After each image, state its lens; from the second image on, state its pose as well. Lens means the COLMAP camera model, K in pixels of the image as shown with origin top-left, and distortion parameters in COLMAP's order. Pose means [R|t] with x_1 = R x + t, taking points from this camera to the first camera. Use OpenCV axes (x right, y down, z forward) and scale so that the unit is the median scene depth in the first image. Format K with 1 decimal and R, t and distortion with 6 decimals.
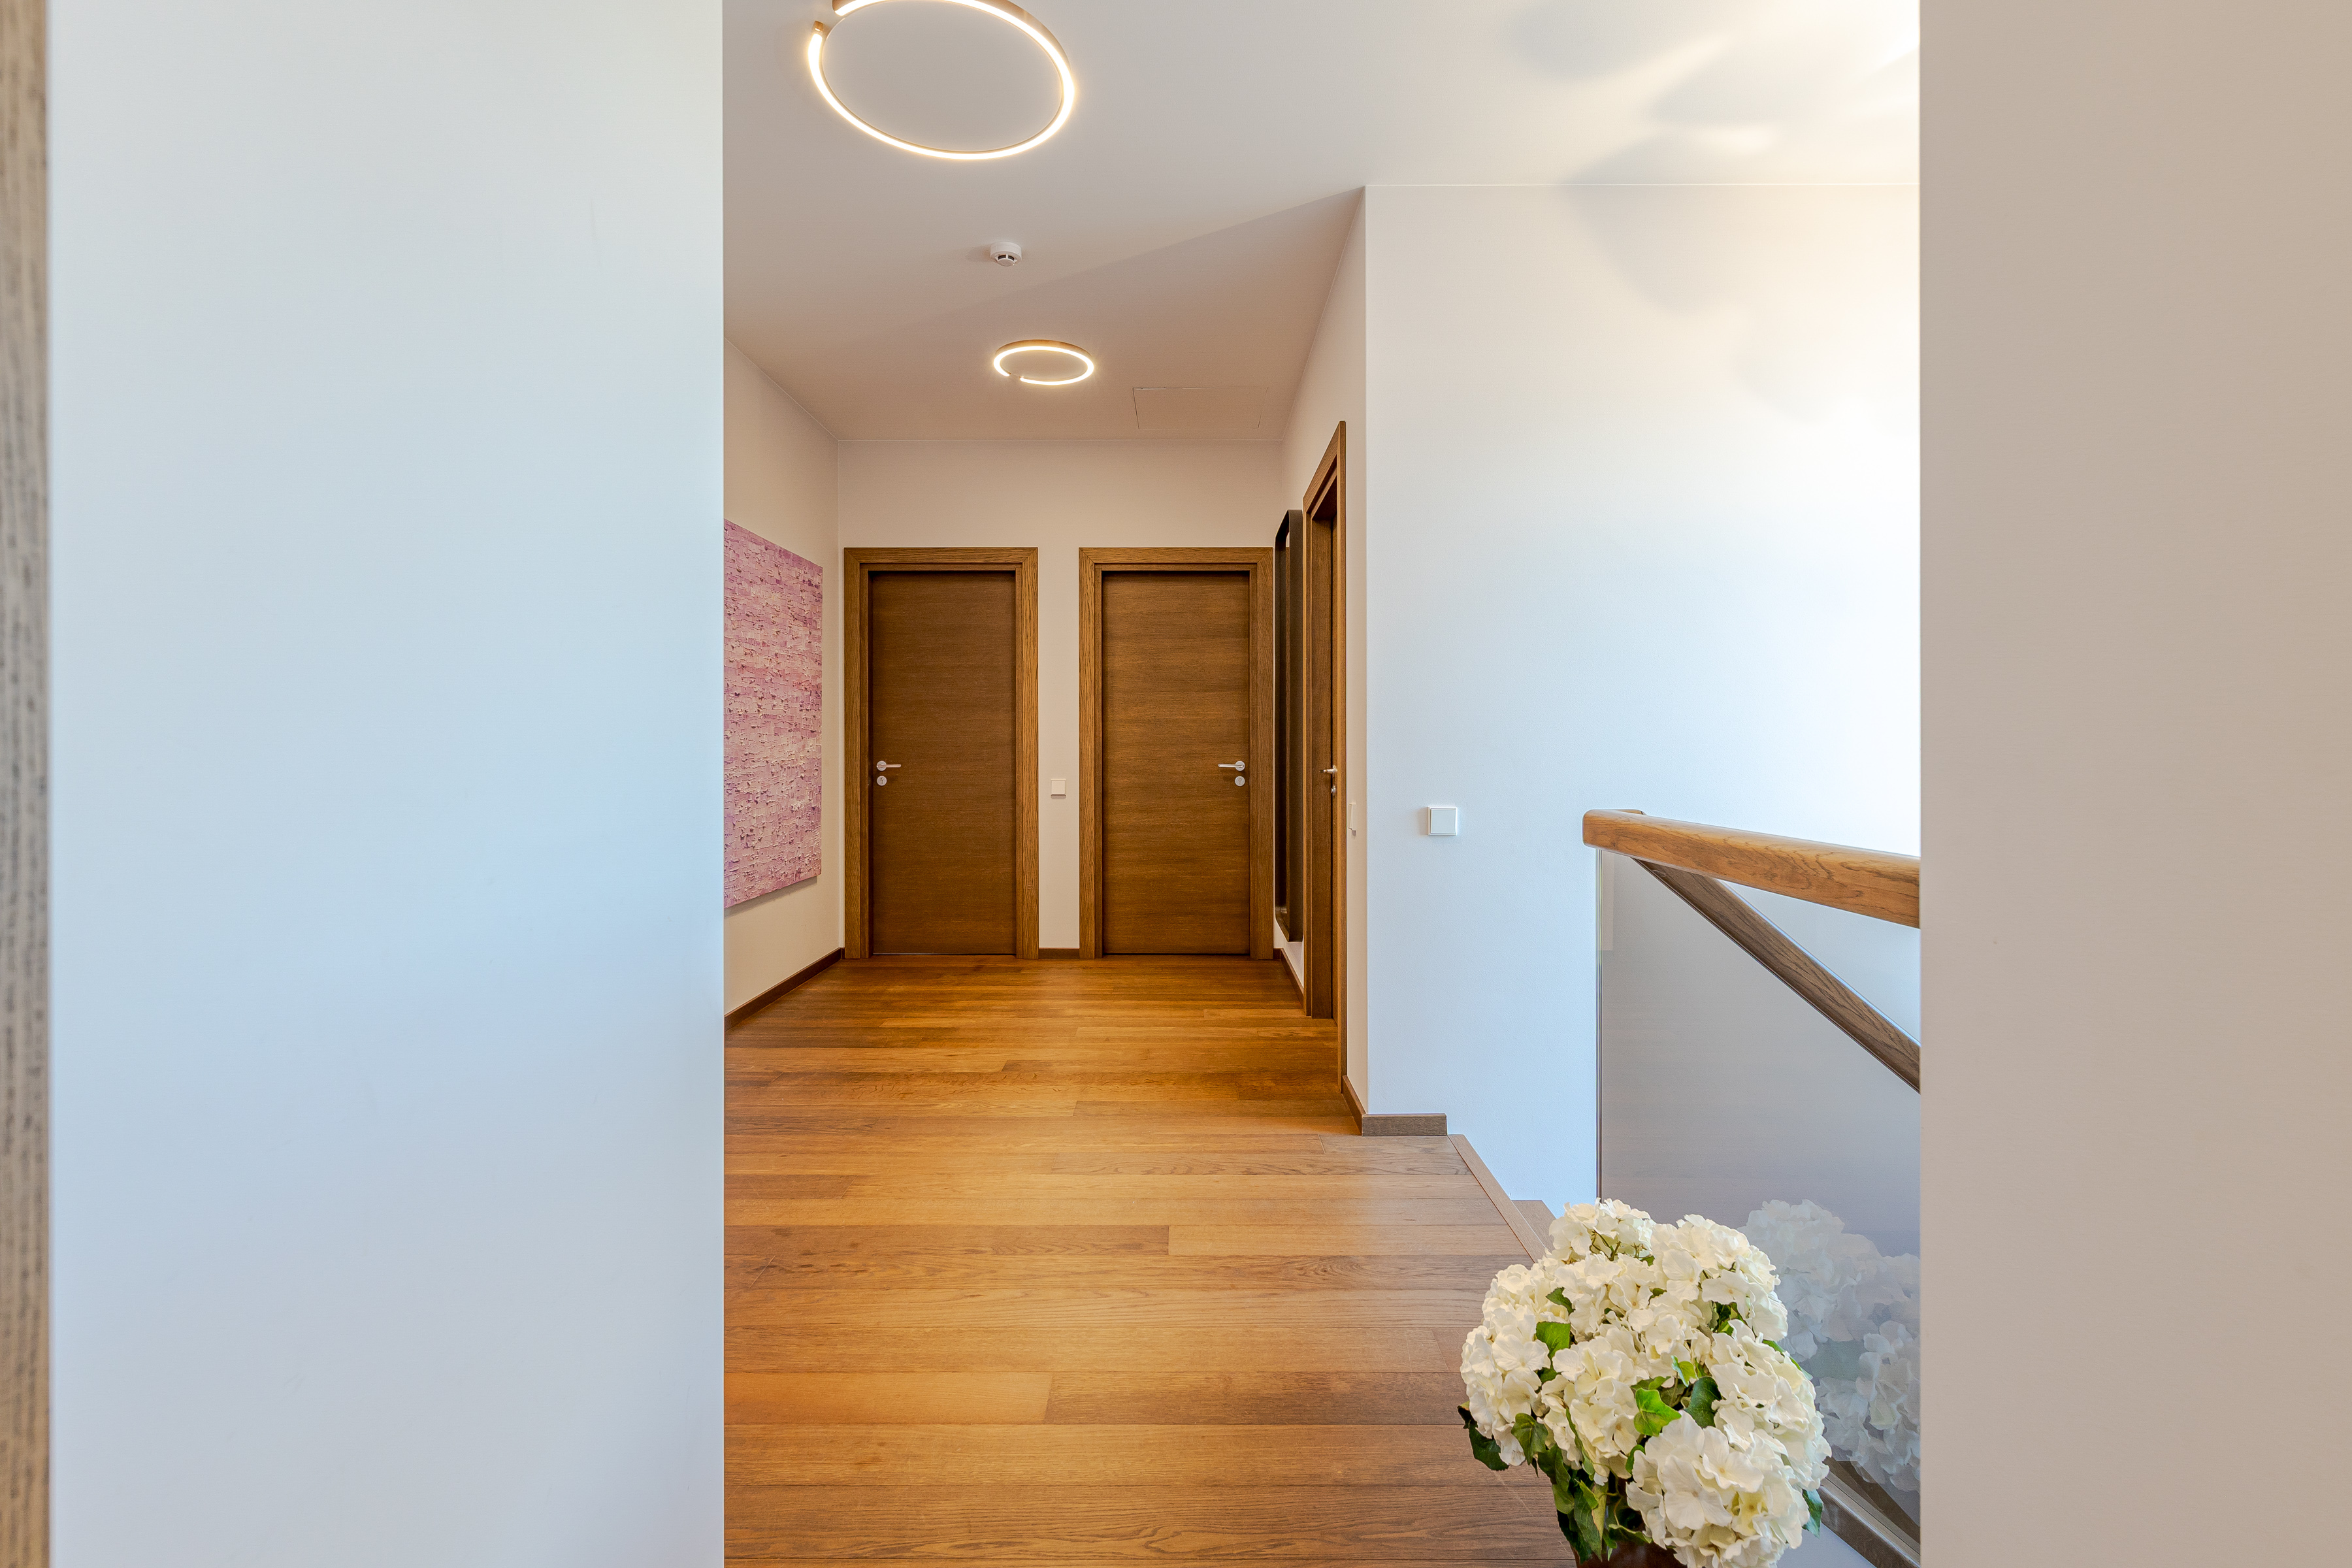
lens RADIAL K [[1007.4, 0, 1169.5], [0, 1007.4, 745.5], [0, 0, 1]] dist [0.000793, -0.000103]
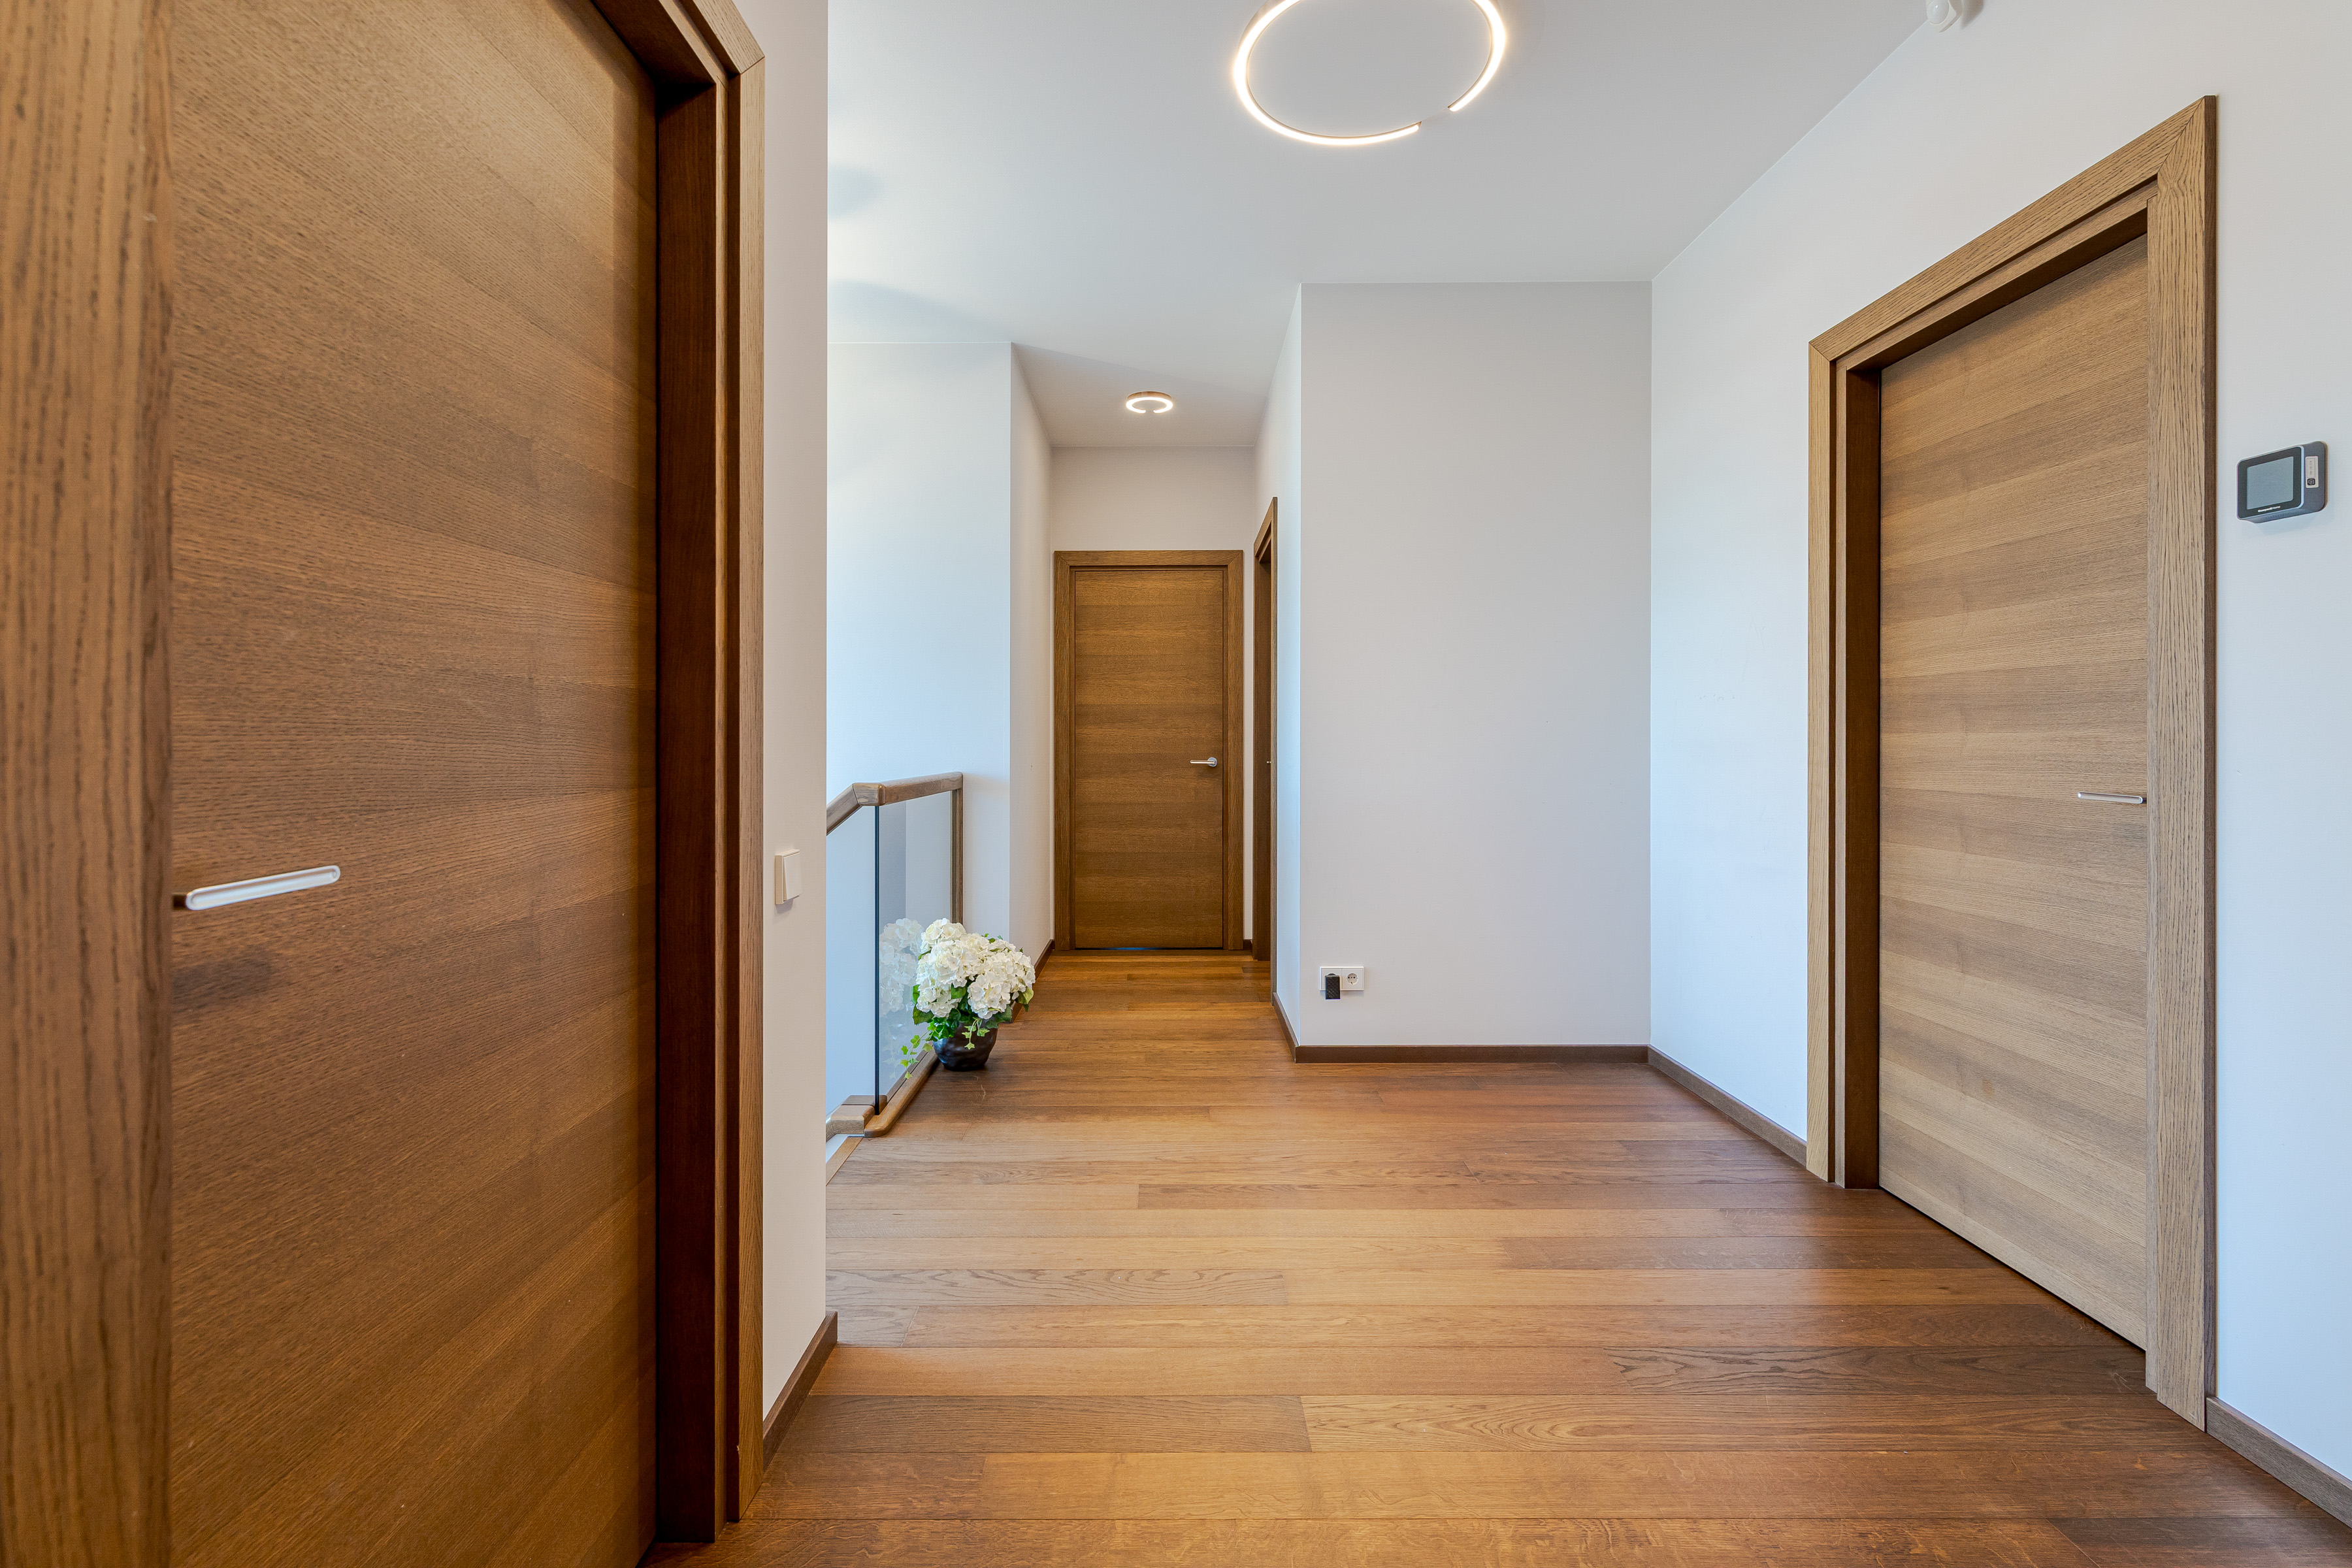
lens RADIAL K [[1007.4, 0, 1169.5], [0, 1007.4, 745.5], [0, 0, 1]] dist [0.000793, -0.000103]
pose [[-0.999899, -0.005012, -0.013302, -0.015516], [-0.005046, 0.999984, 0.002523, 0.001336], [0.013289, 0.002590, -0.999908, 1.897252]]
